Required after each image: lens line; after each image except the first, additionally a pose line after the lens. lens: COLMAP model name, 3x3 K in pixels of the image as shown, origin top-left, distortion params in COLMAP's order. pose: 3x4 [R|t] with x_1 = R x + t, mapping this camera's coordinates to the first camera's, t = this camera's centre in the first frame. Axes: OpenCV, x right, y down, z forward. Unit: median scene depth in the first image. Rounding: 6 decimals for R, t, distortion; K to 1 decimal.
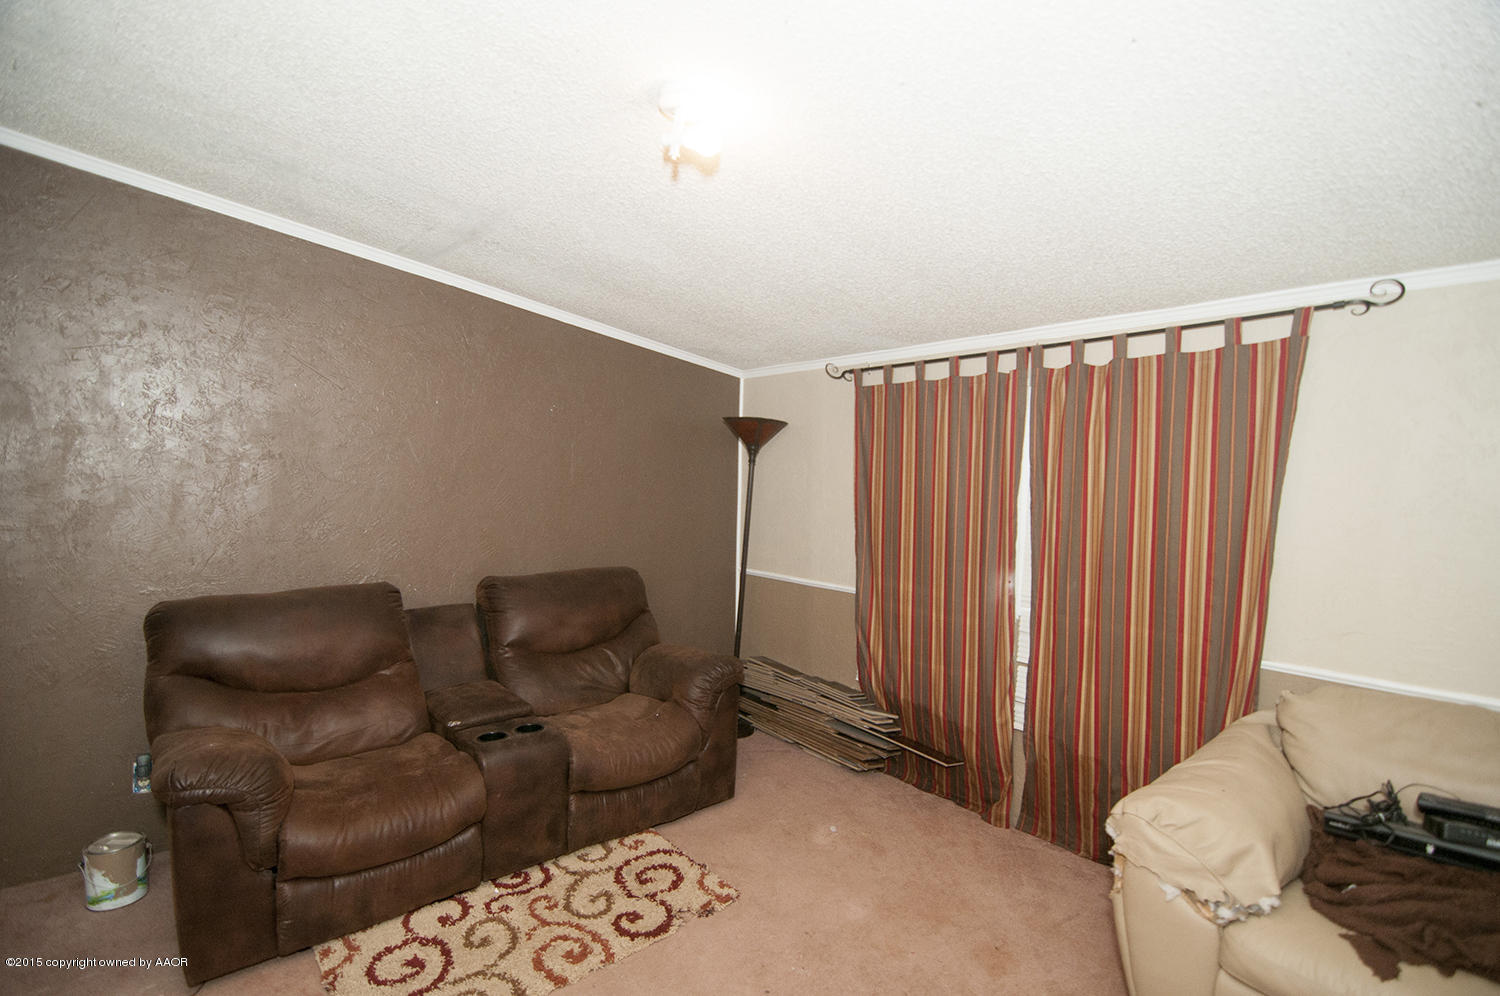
lens RADIAL K [[730.1, 0, 750.0], [0, 730.1, 498.0], [0, 0, 1]] dist [-0.001485, -0.000275]
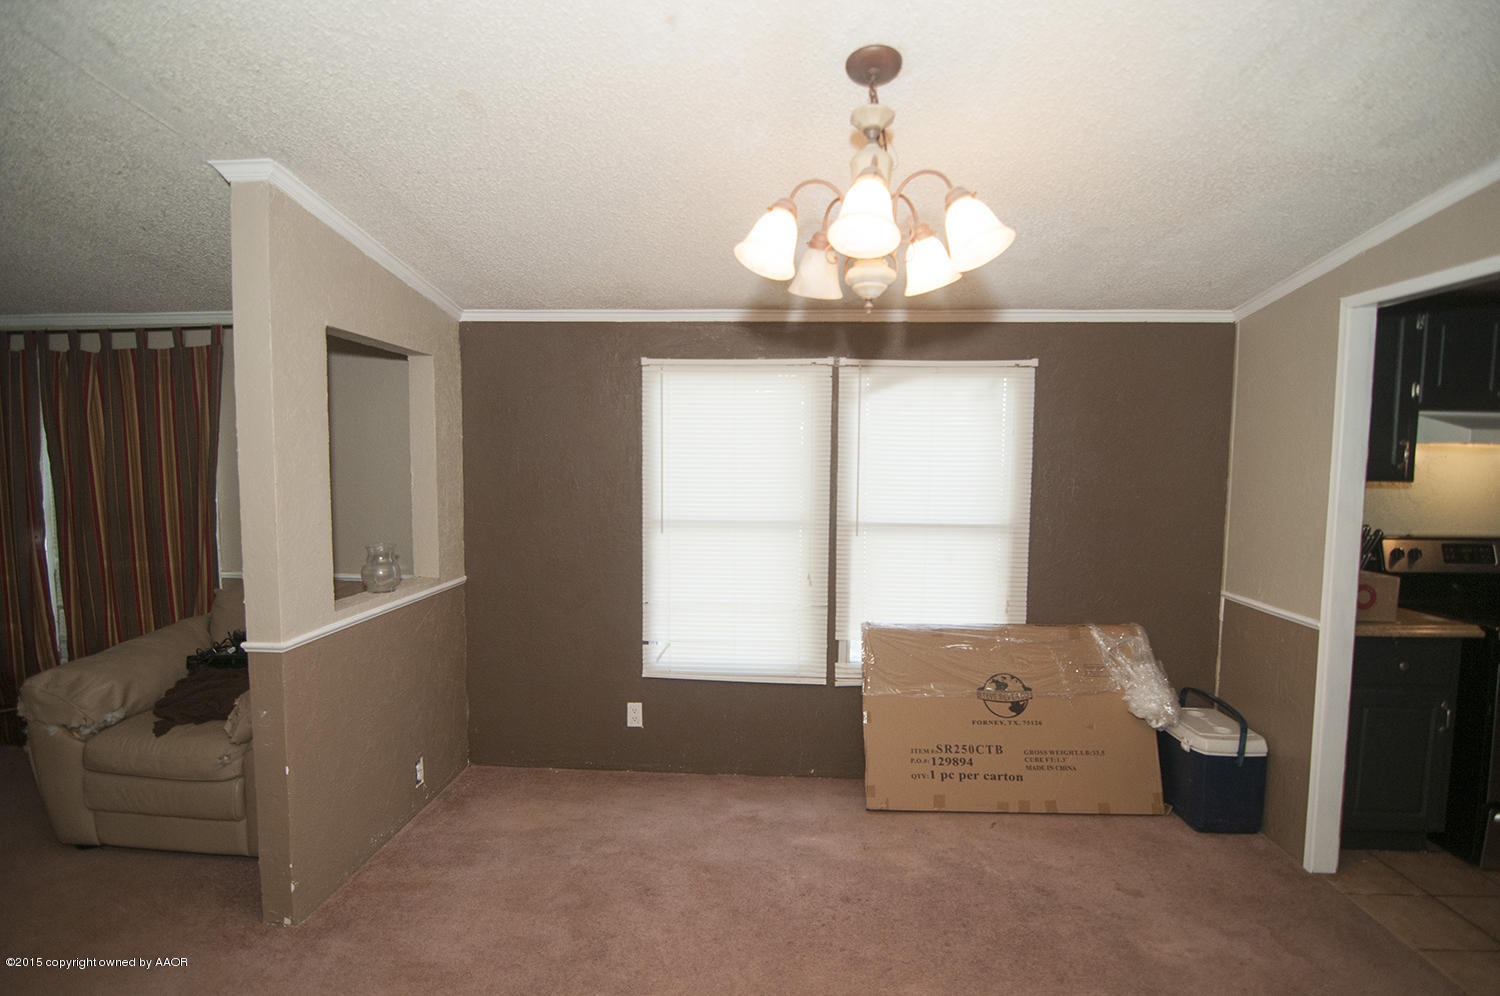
lens RADIAL K [[730.1, 0, 750.0], [0, 730.1, 498.0], [0, 0, 1]] dist [-0.001485, -0.000275]
pose [[0.701171, -0.055644, 0.710818, 0.173606], [0.035628, 0.998439, 0.043015, 0.023480], [-0.712102, -0.004836, 0.702059, -0.307882]]
